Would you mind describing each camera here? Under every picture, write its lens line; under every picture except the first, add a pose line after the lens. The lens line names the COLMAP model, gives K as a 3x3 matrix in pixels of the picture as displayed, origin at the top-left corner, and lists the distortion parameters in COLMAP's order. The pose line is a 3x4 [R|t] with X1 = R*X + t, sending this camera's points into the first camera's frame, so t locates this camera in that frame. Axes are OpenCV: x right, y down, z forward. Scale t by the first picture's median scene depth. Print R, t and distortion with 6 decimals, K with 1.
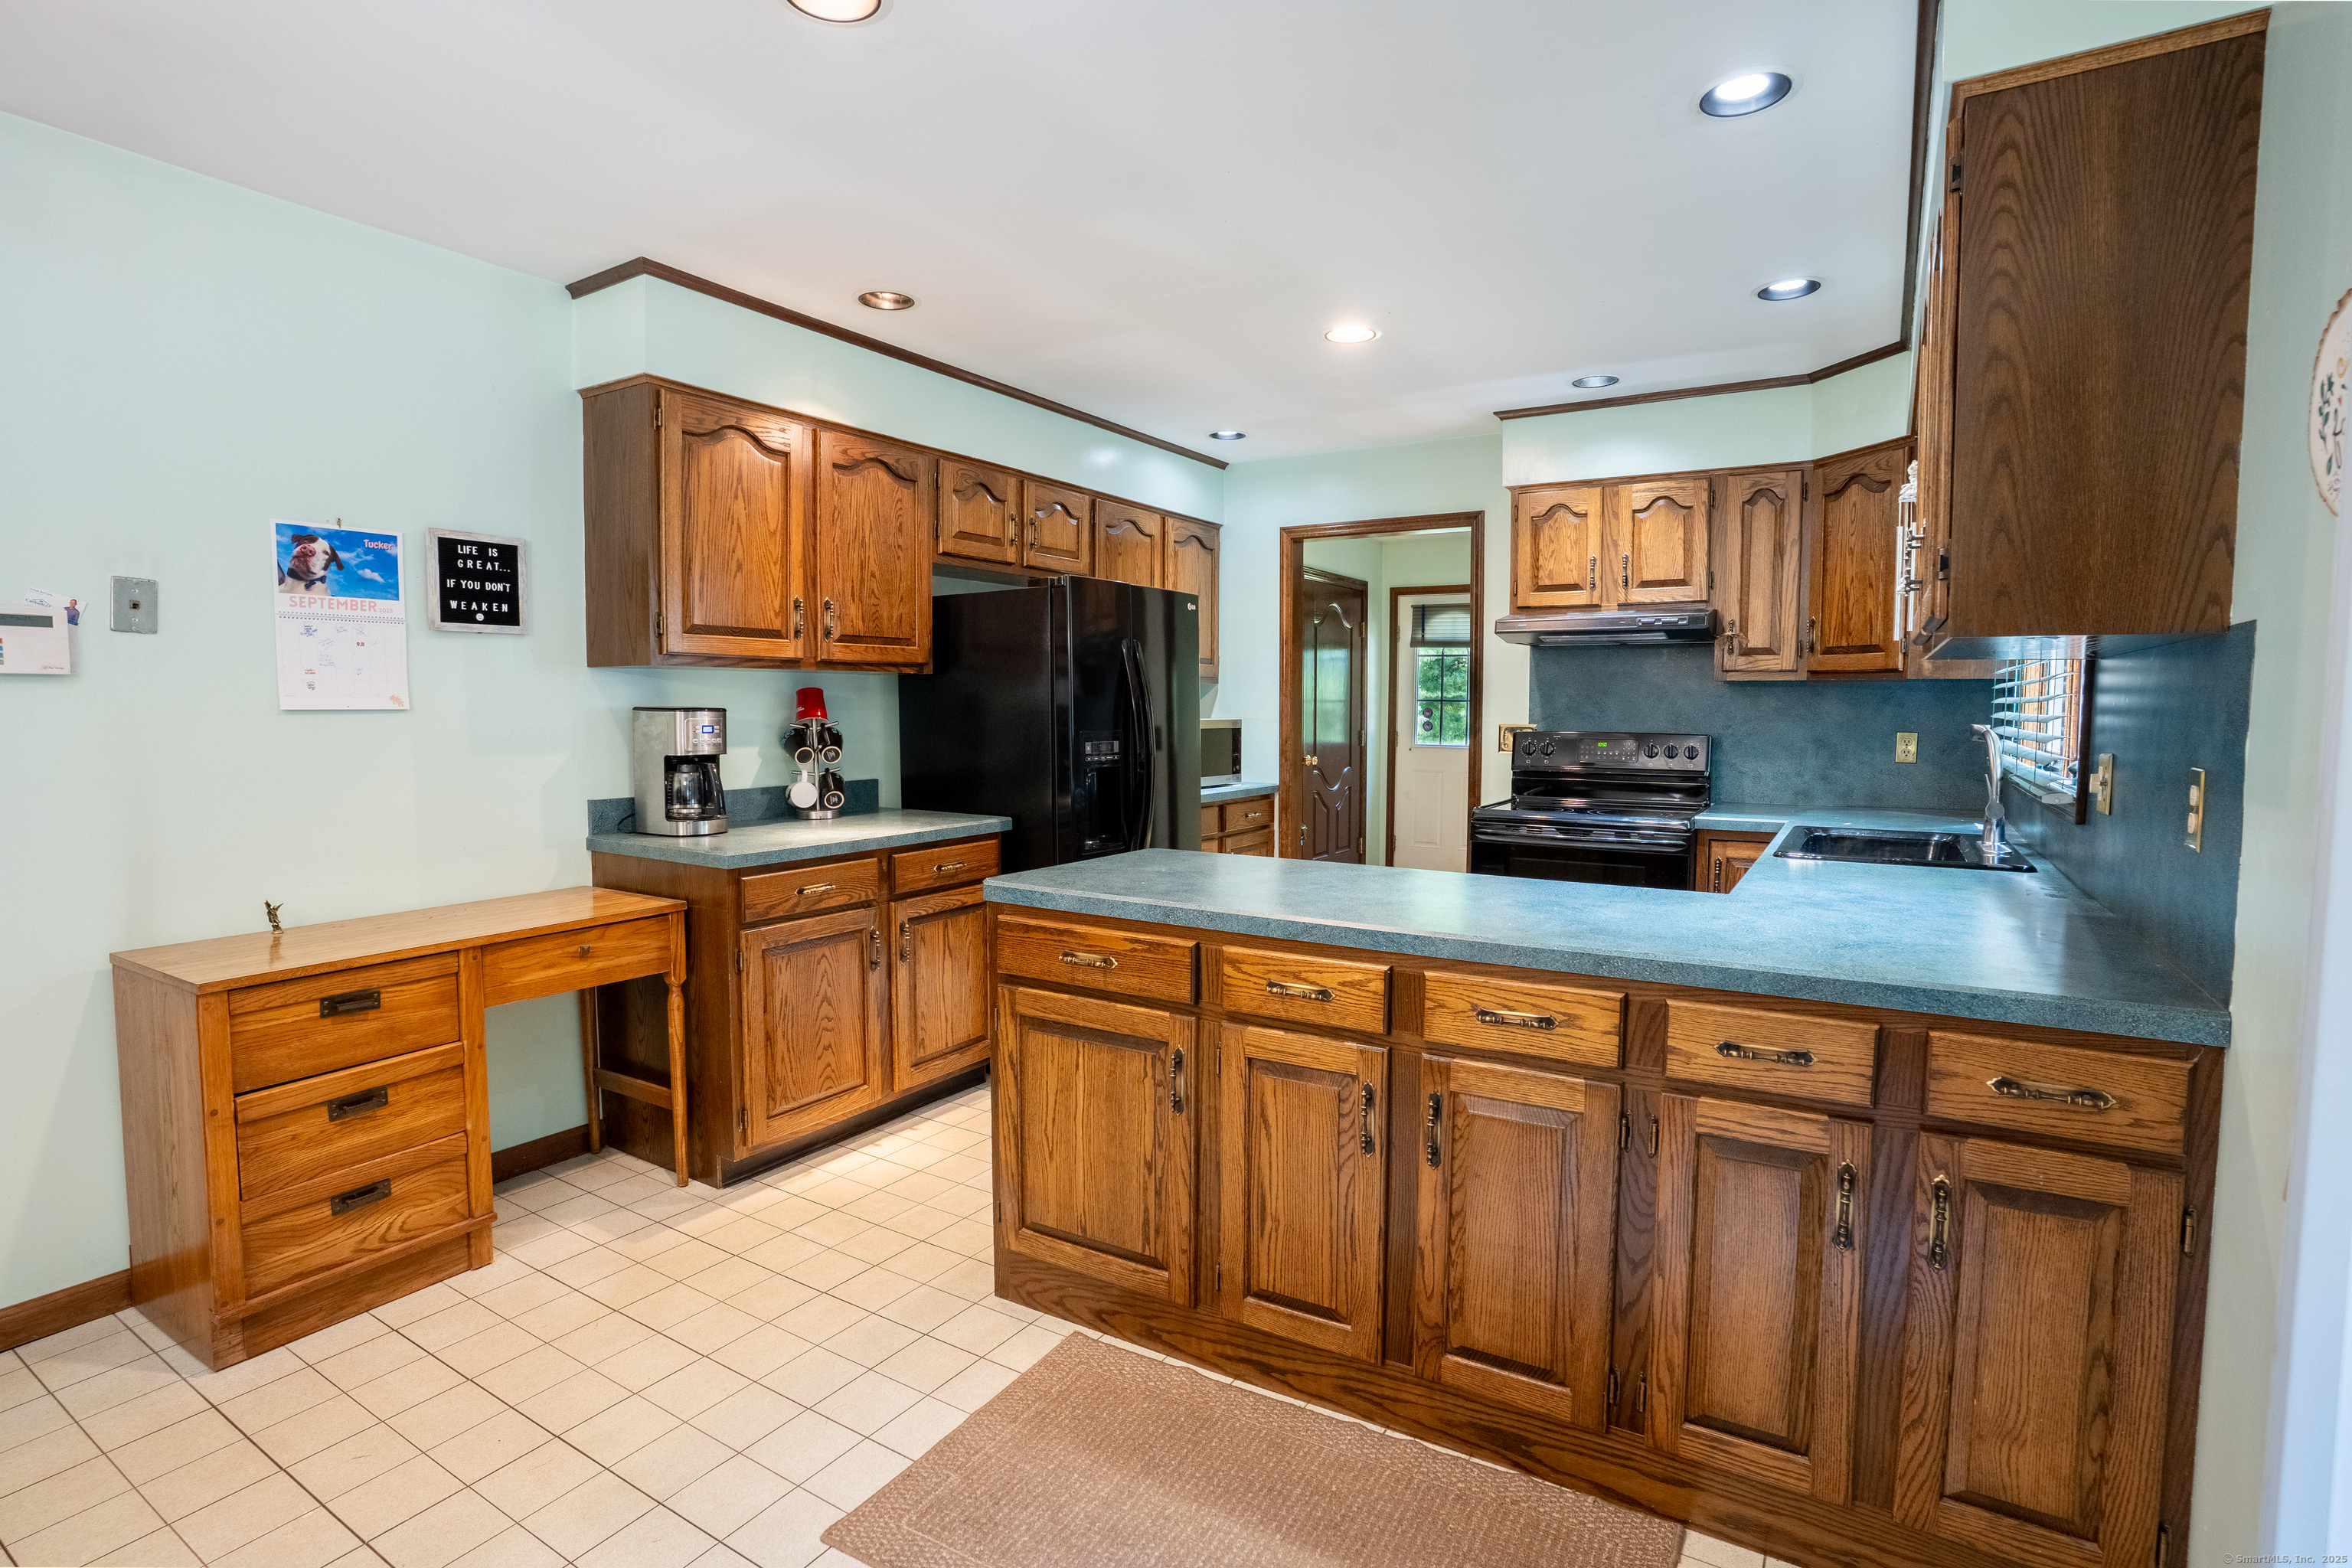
lens RADIAL K [[1182.2, 0, 1176.0], [0, 1182.2, 784.0], [0, 0, 1]] dist [-0.000106, 0.000008]
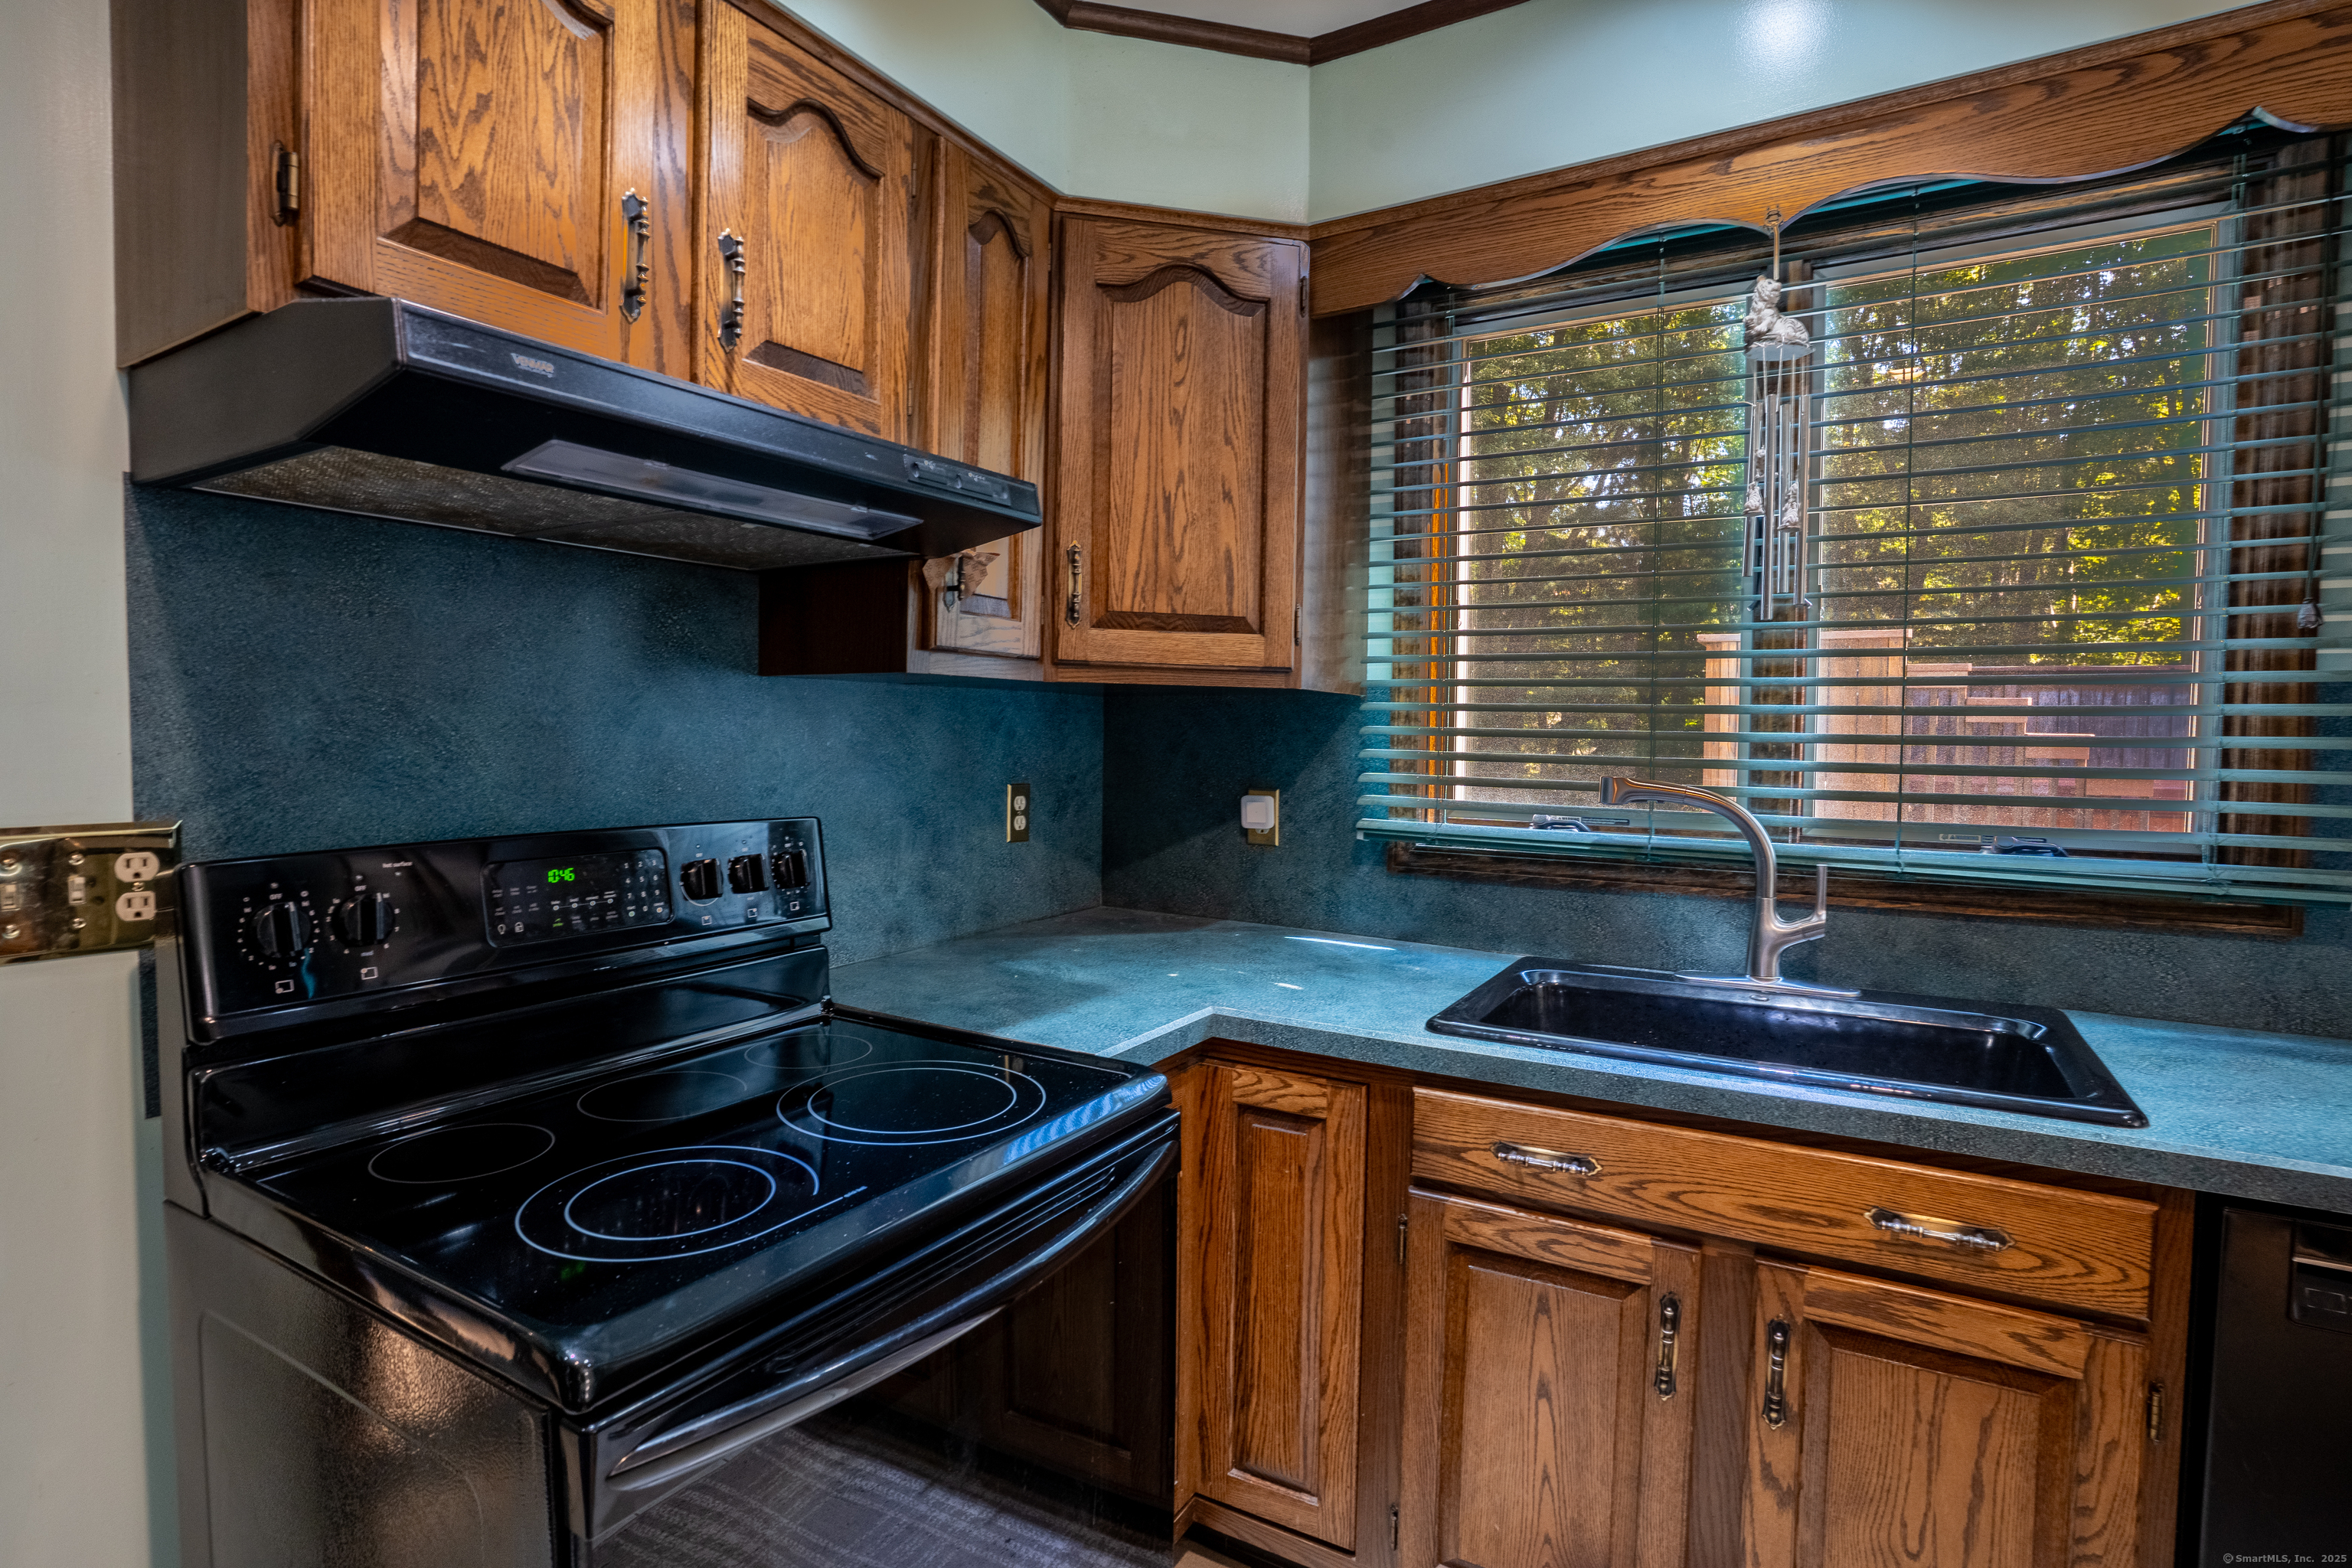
lens RADIAL K [[1140.2, 0, 1176.0], [0, 1140.2, 784.0], [0, 0, 1]] dist [-0.089543, -0.000009]
pose [[-0.004426, -0.049407, 0.998769, 0.098061], [0.057260, 0.997127, 0.049580, -0.065082], [-0.998350, 0.057408, -0.001584, 0.917574]]
